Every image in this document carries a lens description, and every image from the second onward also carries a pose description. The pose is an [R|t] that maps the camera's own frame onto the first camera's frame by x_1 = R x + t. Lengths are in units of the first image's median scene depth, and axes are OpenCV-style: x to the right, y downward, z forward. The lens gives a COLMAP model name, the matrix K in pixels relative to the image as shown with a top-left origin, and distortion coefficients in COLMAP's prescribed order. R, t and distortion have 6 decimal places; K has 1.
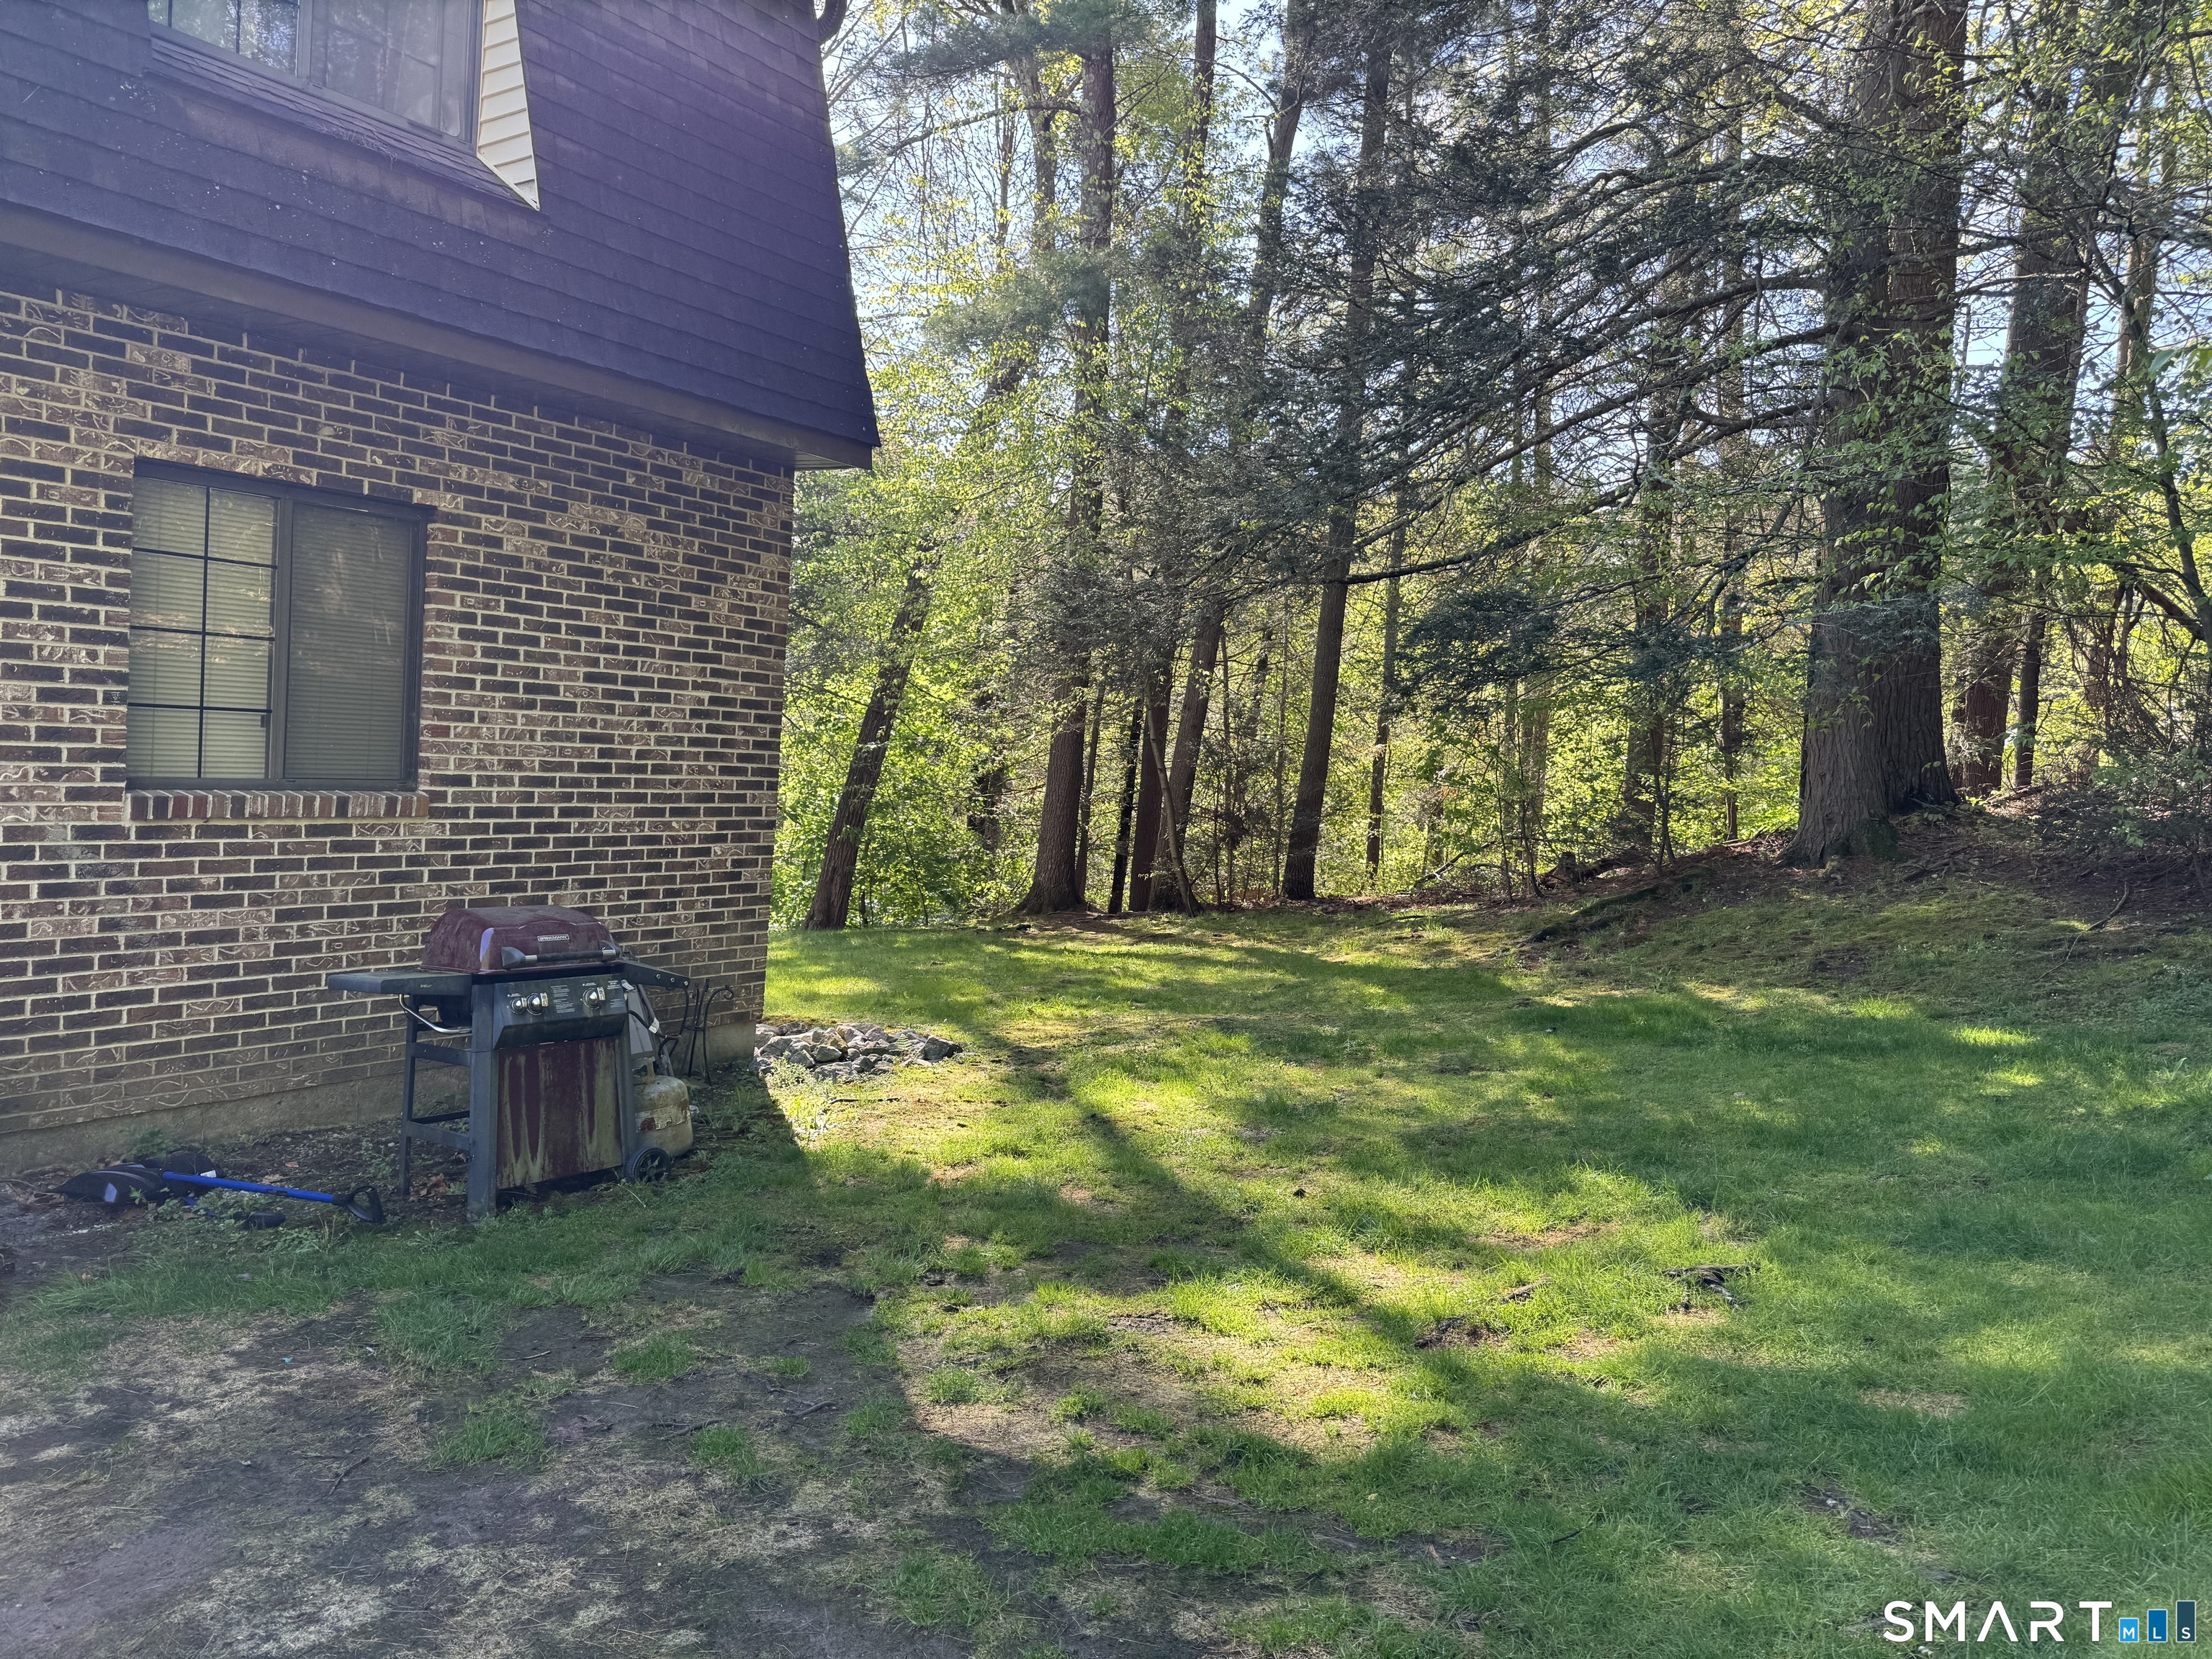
lens RADIAL K [[1551.3, 0, 1103.1], [0, 1551.3, 827.2], [0, 0, 1]] dist [0.003985, 0.000352]
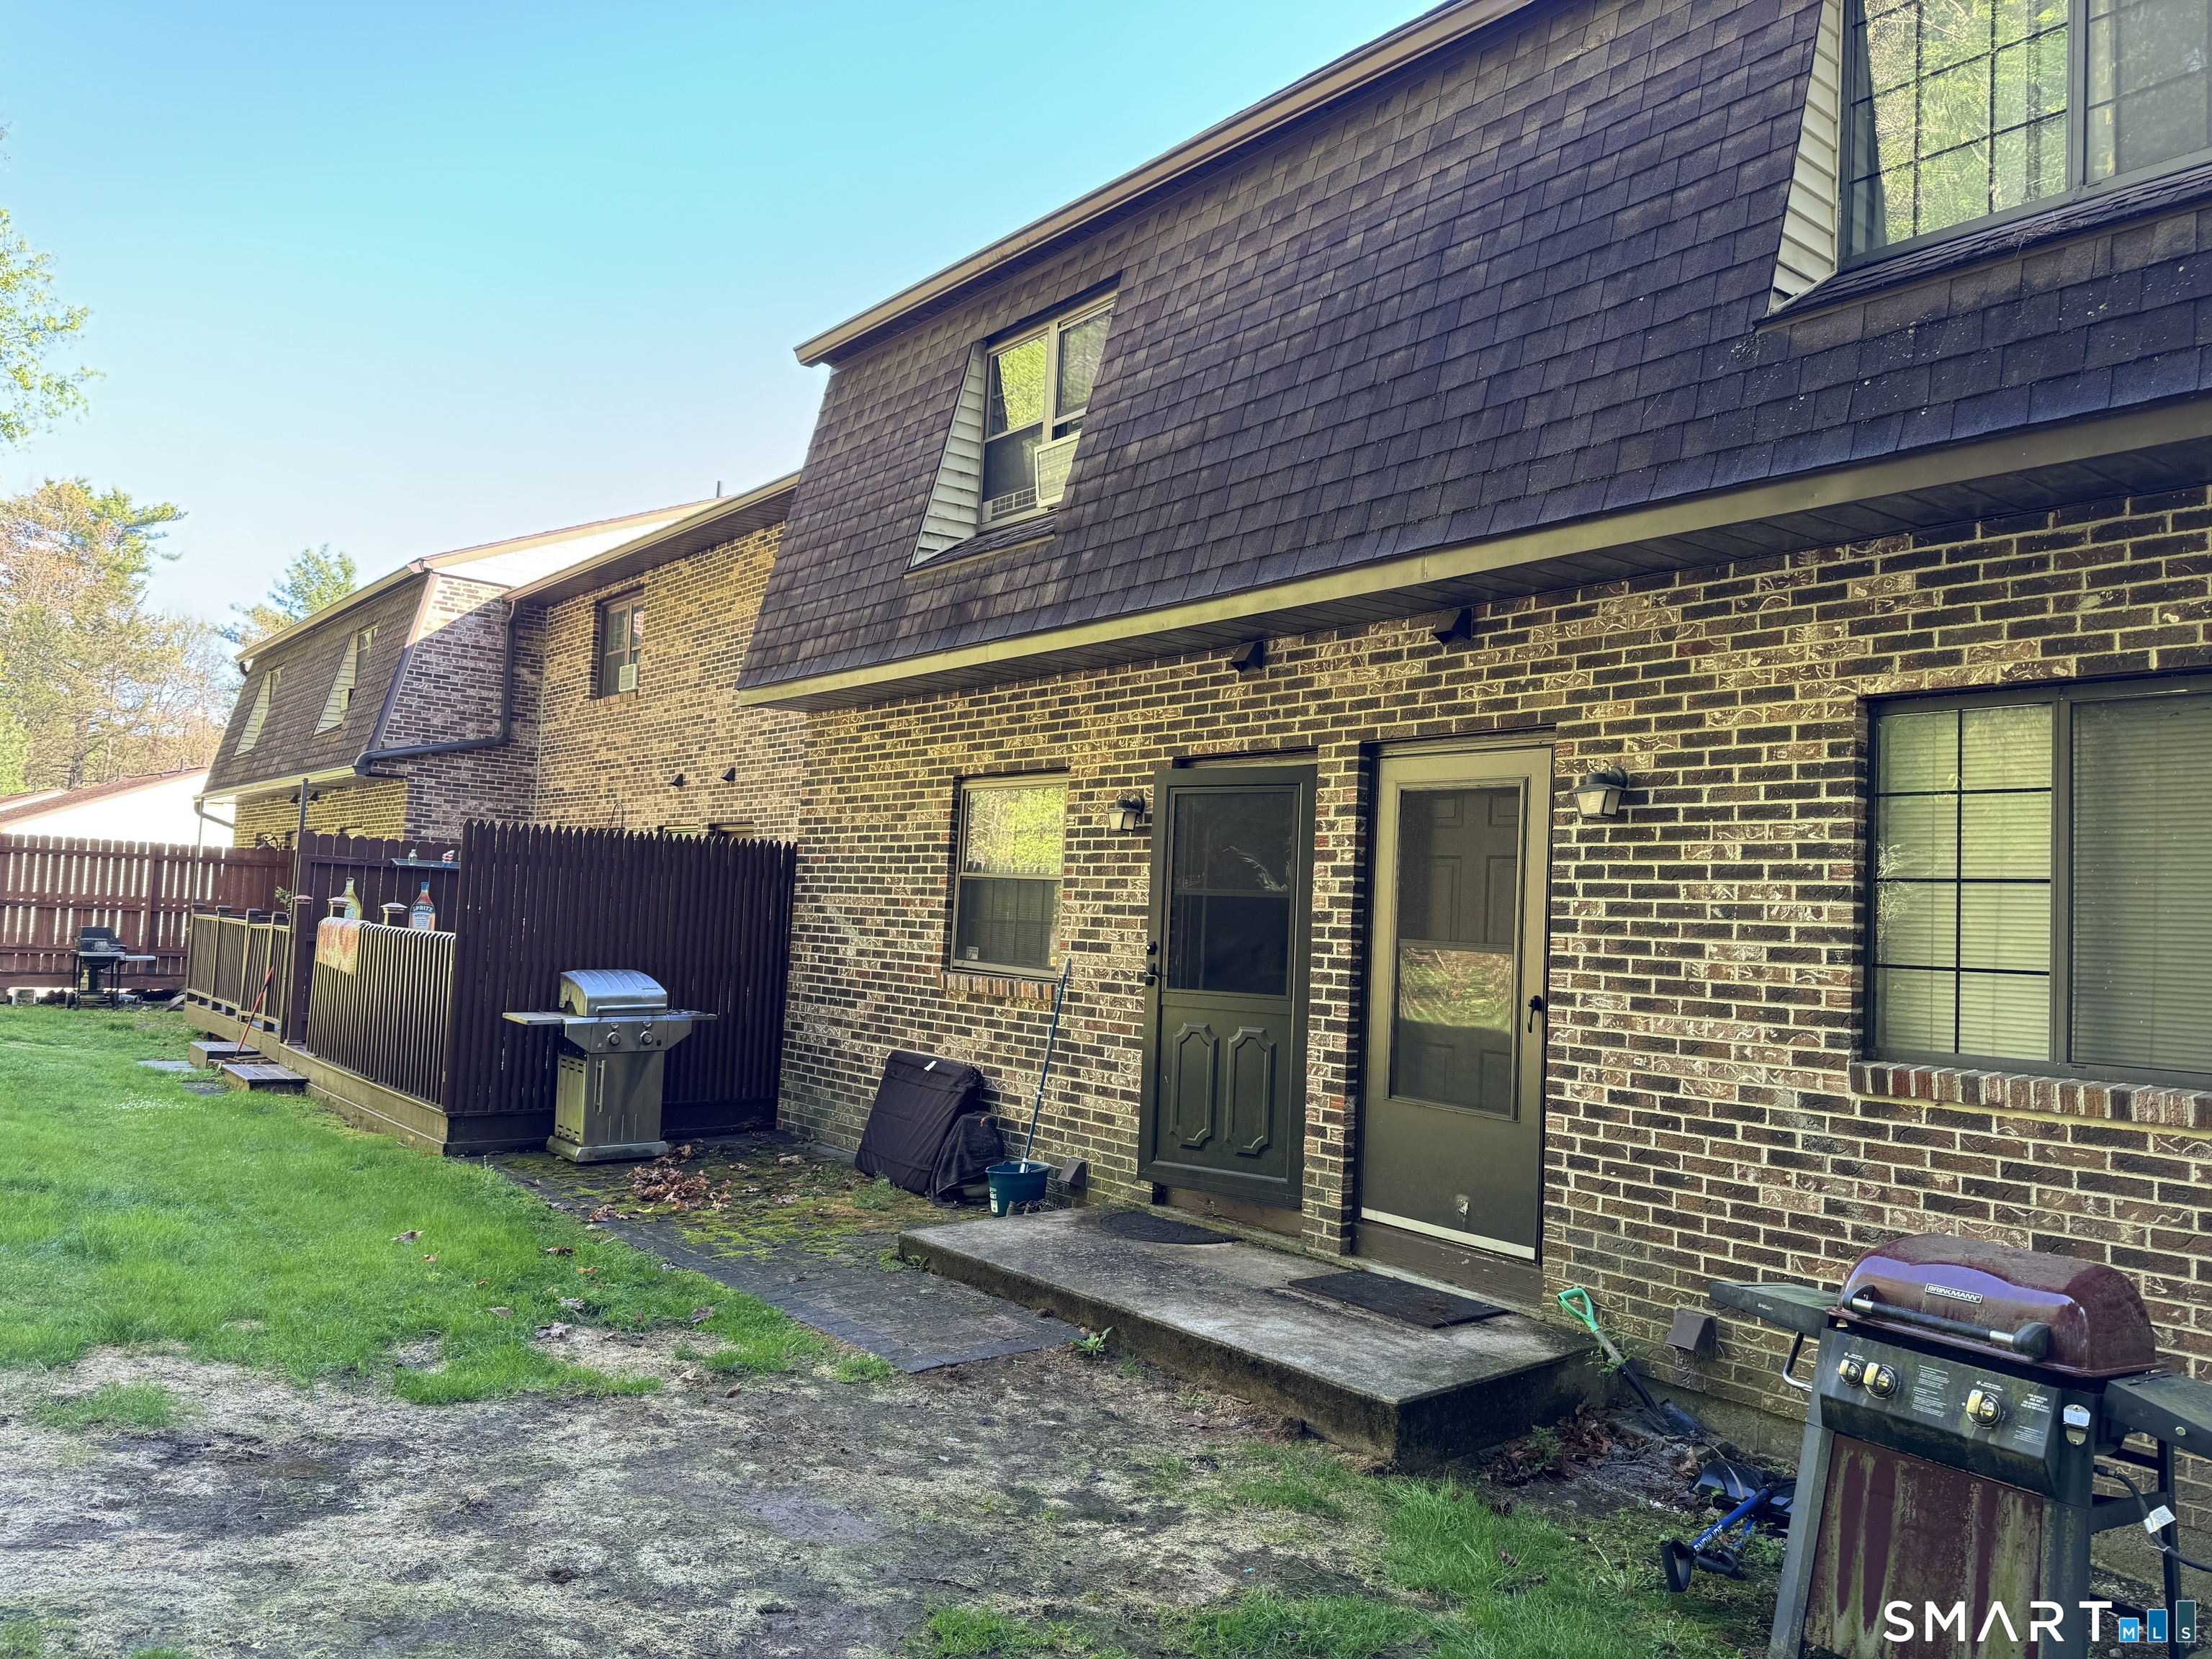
lens RADIAL K [[1551.3, 0, 1101.3], [0, 1551.3, 835.9], [0, 0, 1]] dist [0.003985, 0.000352]
pose [[-0.270054, -0.135103, -0.953319, 0.377101], [-0.120927, 0.987026, -0.105624, -0.003710], [0.955221, 0.086757, -0.282888, 0.846356]]
